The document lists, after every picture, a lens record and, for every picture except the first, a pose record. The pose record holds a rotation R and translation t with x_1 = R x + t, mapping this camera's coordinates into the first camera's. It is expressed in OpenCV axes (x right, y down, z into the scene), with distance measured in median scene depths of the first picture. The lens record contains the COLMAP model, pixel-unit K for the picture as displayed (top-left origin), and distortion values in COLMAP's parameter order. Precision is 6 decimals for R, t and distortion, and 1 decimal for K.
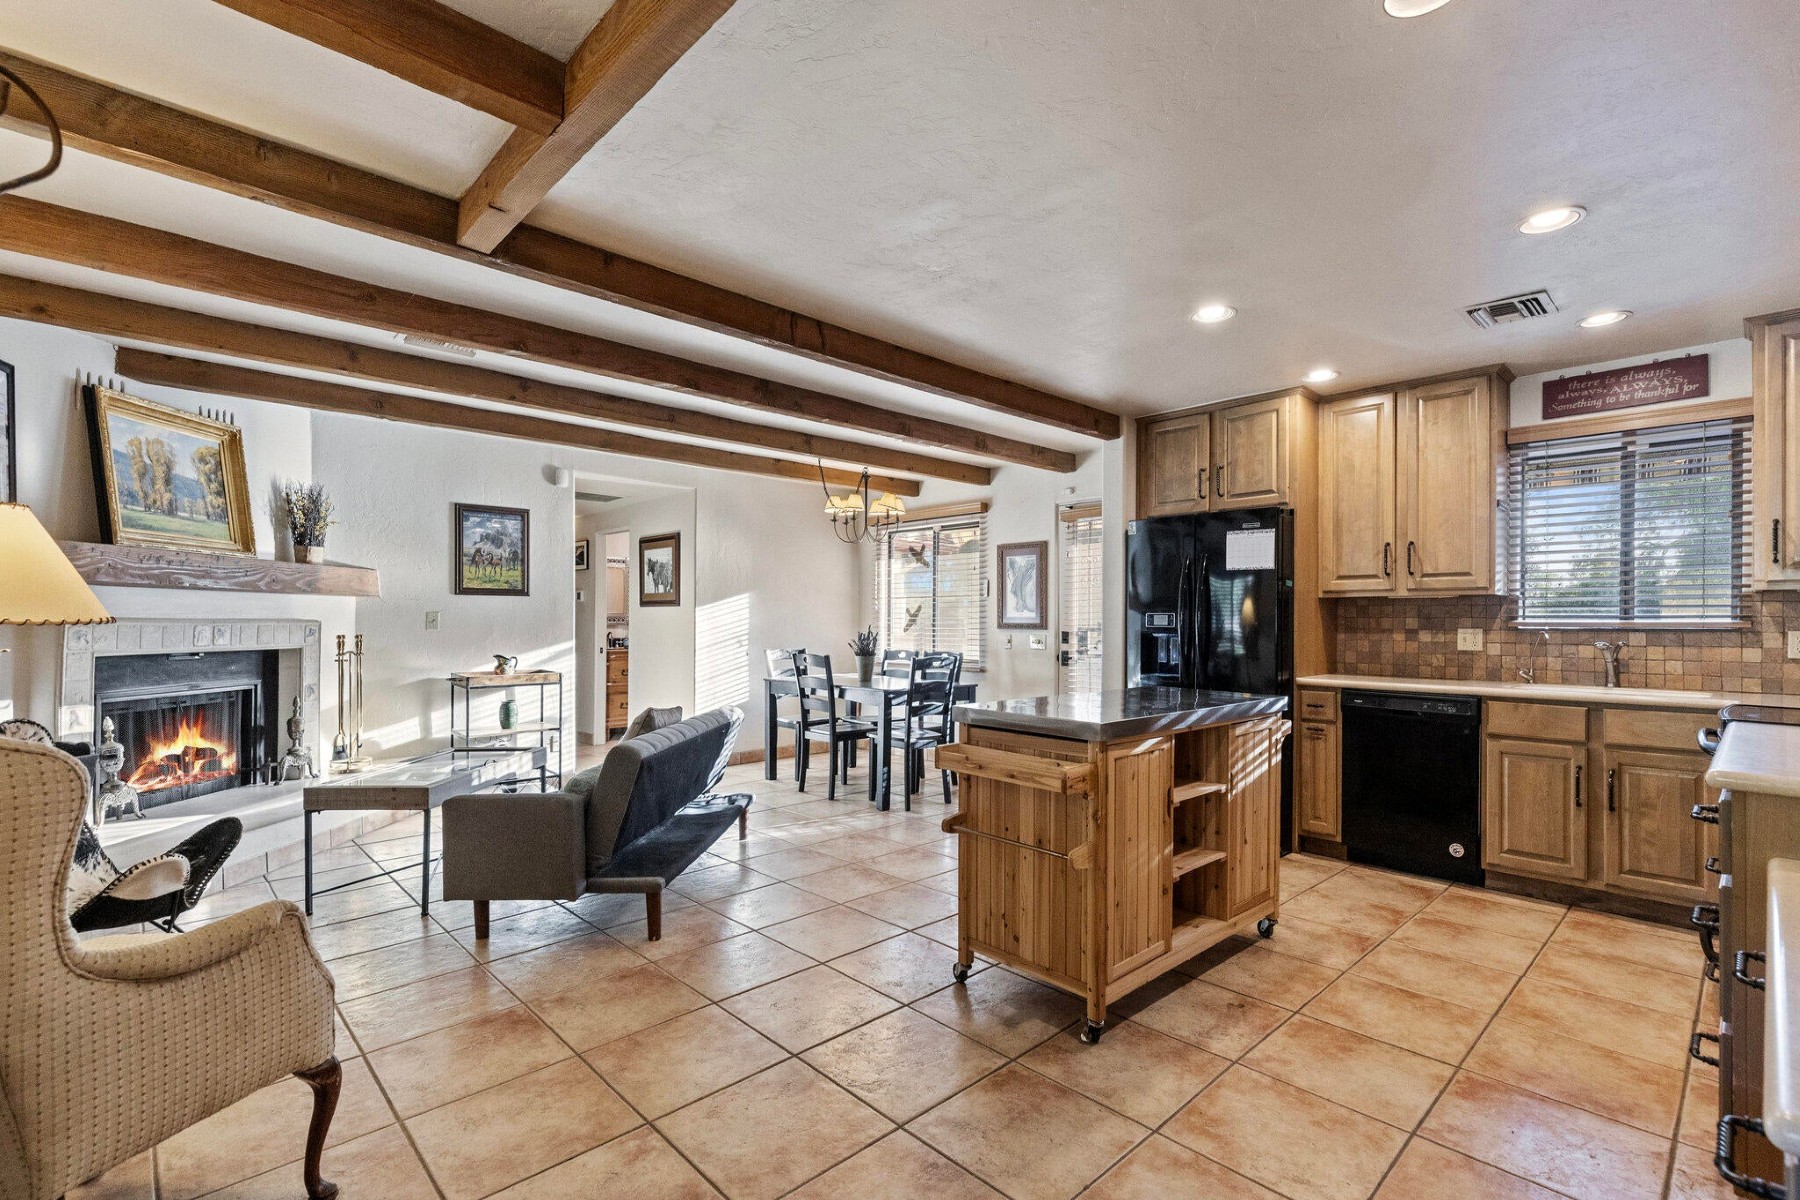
lens RADIAL K [[811.6, 0, 902.5], [0, 811.6, 622.5], [0, 0, 1]] dist [-0.001421, -0.000717]
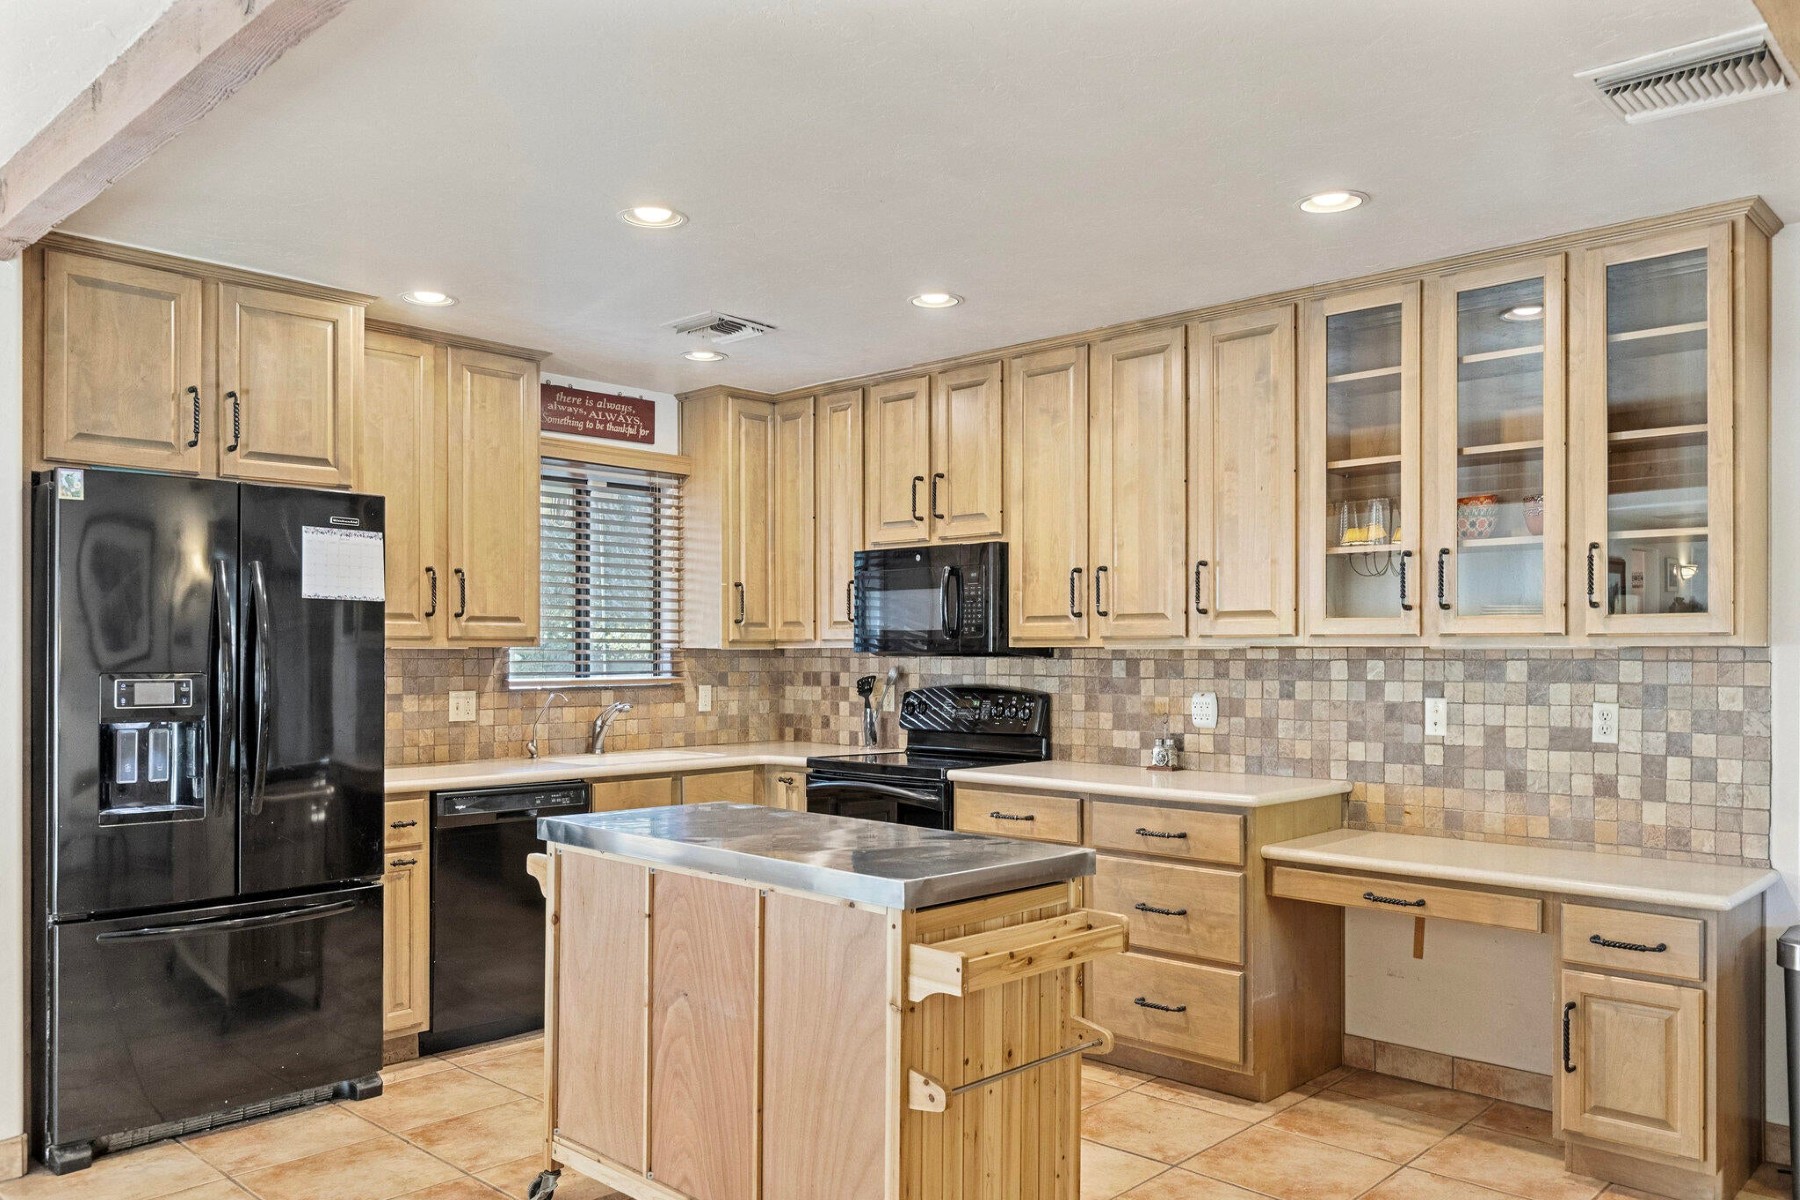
lens RADIAL K [[1327.6, 0, 906.9], [0, 1327.6, 660.3], [0, 0, 1]] dist [0.012478, 0.000964]
pose [[-0.060835, -0.012072, 0.998075, -0.510540], [-0.001320, 0.999927, 0.012014, -0.034485], [-0.998147, -0.000586, -0.060846, 0.657965]]
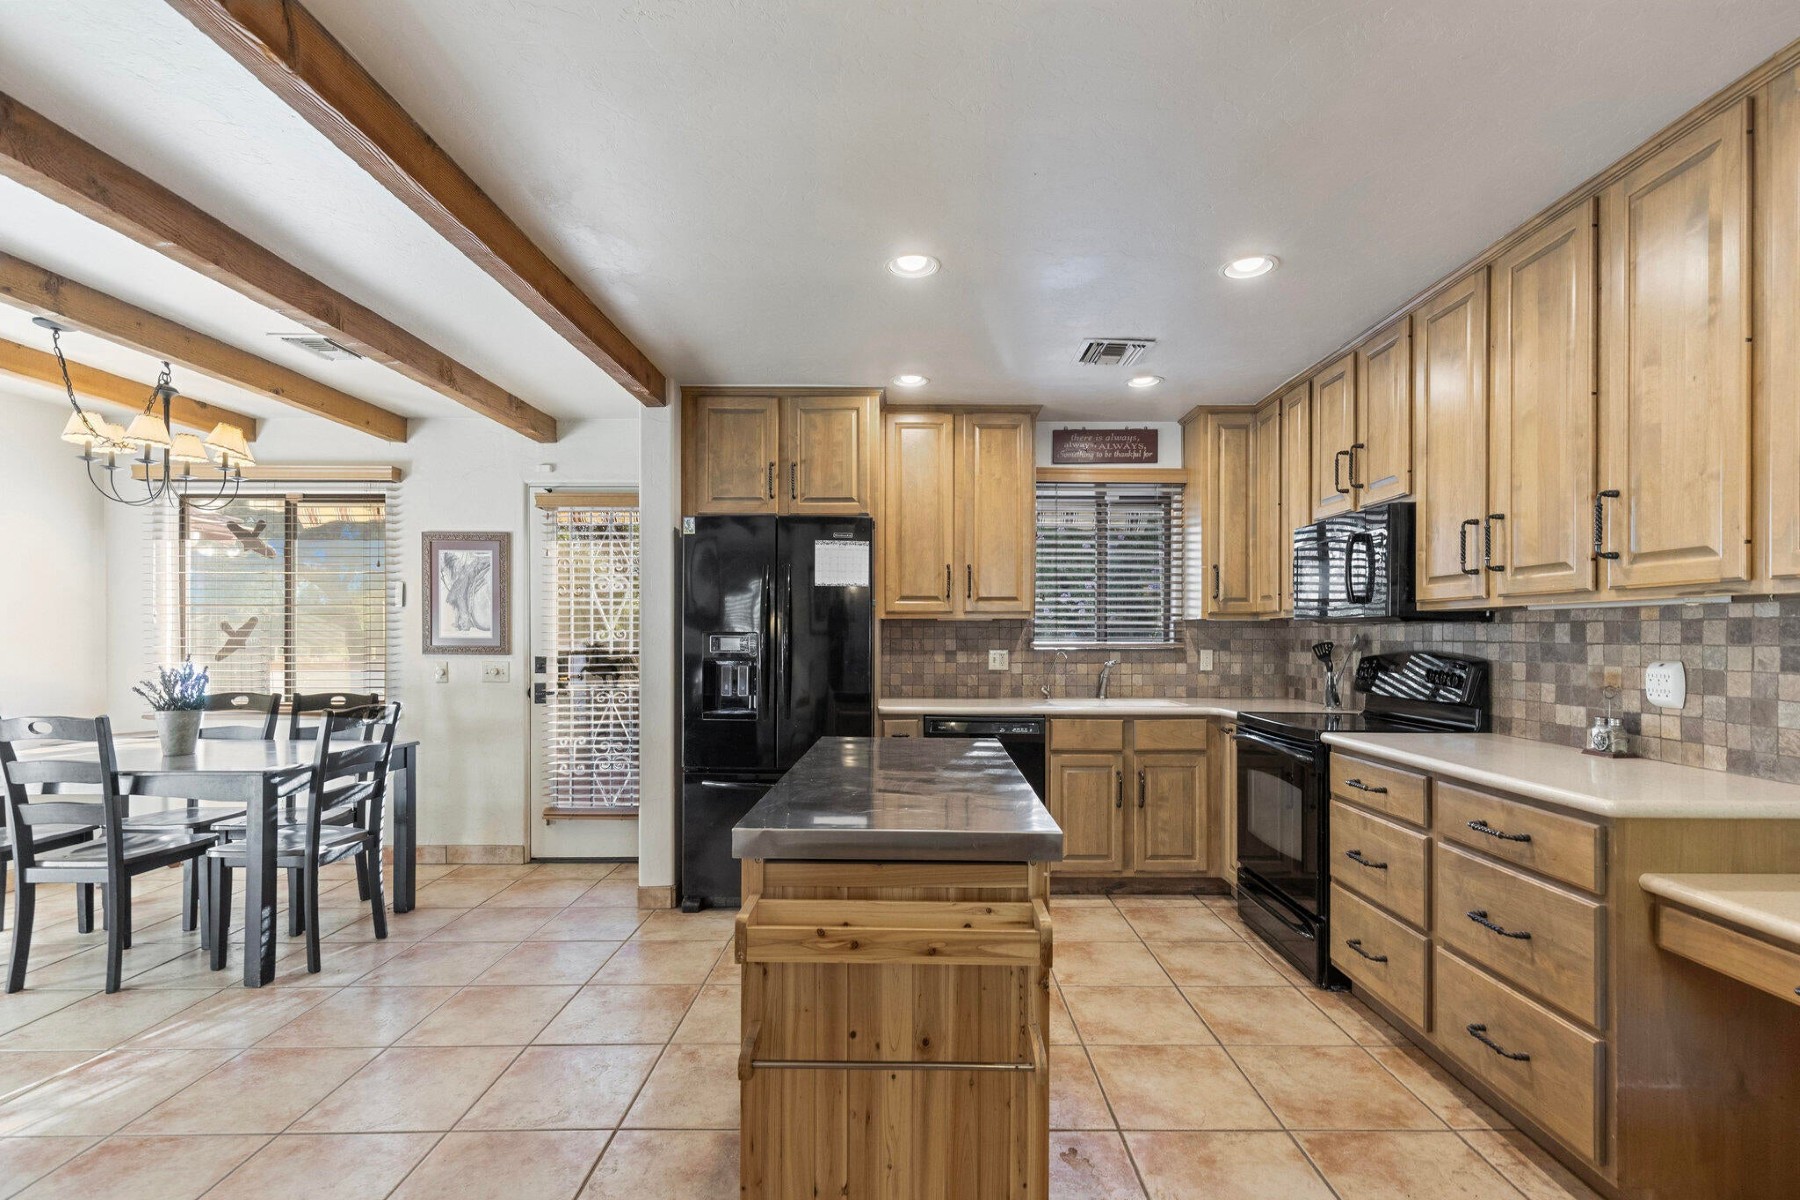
lens RADIAL K [[806.6, 0, 913.1], [0, 806.6, 639.1], [0, 0, 1]] dist [0.005127, -0.000407]
pose [[0.682811, -0.007810, 0.730553, -0.150184], [0.002014, 0.999959, 0.008808, -0.015706], [-0.730592, -0.004543, 0.682799, 0.348684]]
